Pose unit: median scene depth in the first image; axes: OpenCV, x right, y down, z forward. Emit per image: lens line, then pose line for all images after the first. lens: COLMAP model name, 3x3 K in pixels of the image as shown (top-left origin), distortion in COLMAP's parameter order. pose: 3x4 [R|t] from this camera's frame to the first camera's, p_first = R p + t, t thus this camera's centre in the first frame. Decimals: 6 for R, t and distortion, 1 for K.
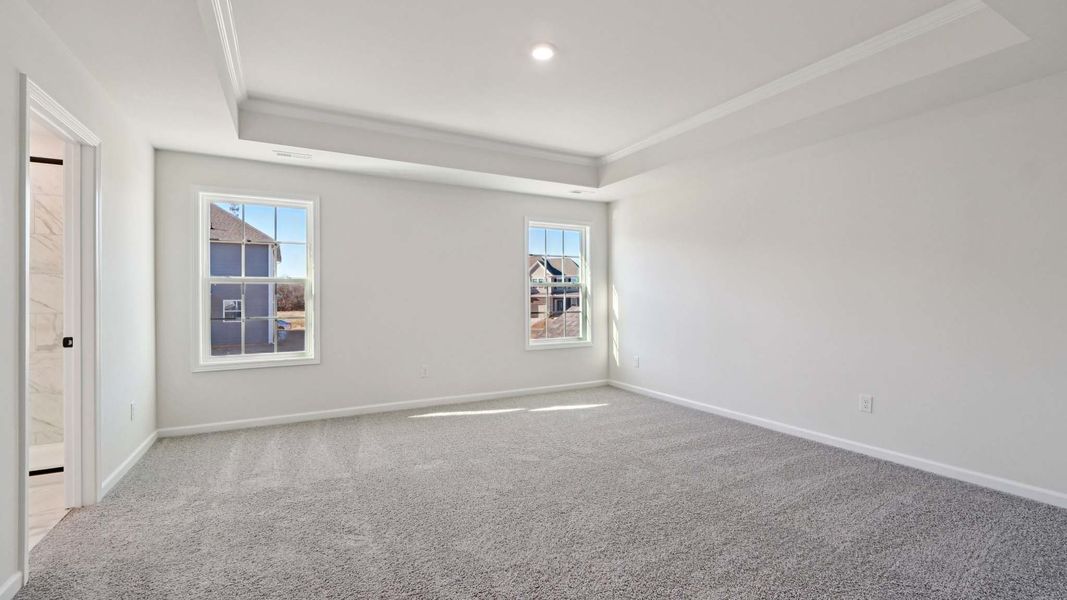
lens RADIAL K [[449.2, 0, 533.4], [0, 449.2, 297.9], [0, 0, 1]] dist [0.018152, 0.000065]
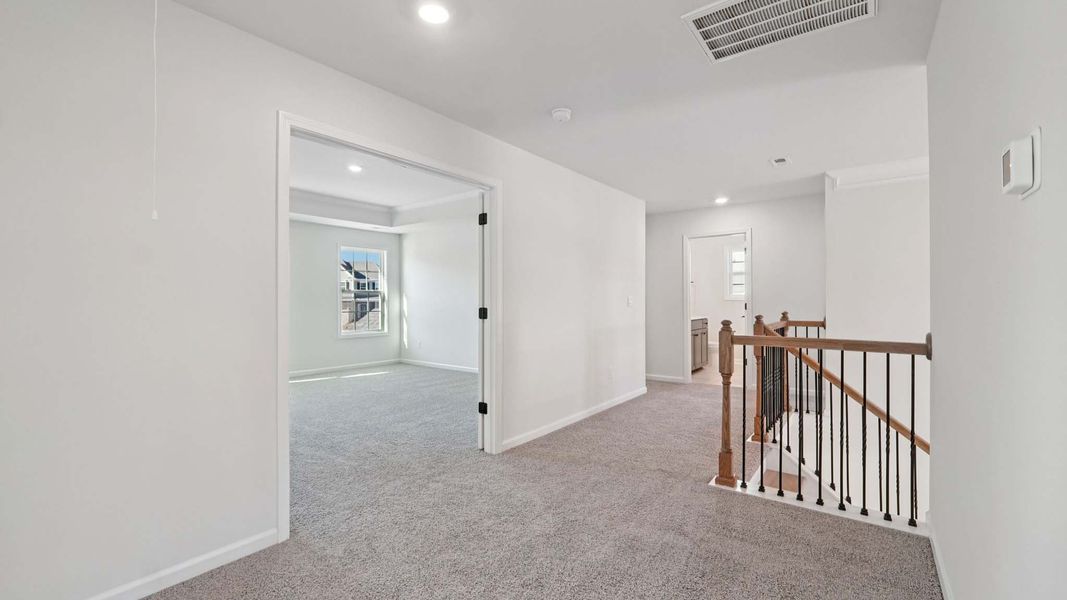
lens RADIAL K [[449.2, 0, 529.8], [0, 449.2, 297.0], [0, 0, 1]] dist [0.018152, 0.000065]
pose [[0.909906, -0.001396, 0.414811, -0.055260], [0.004921, 0.999960, -0.007429, -0.003335], [-0.414785, 0.008801, 0.909877, -0.501707]]
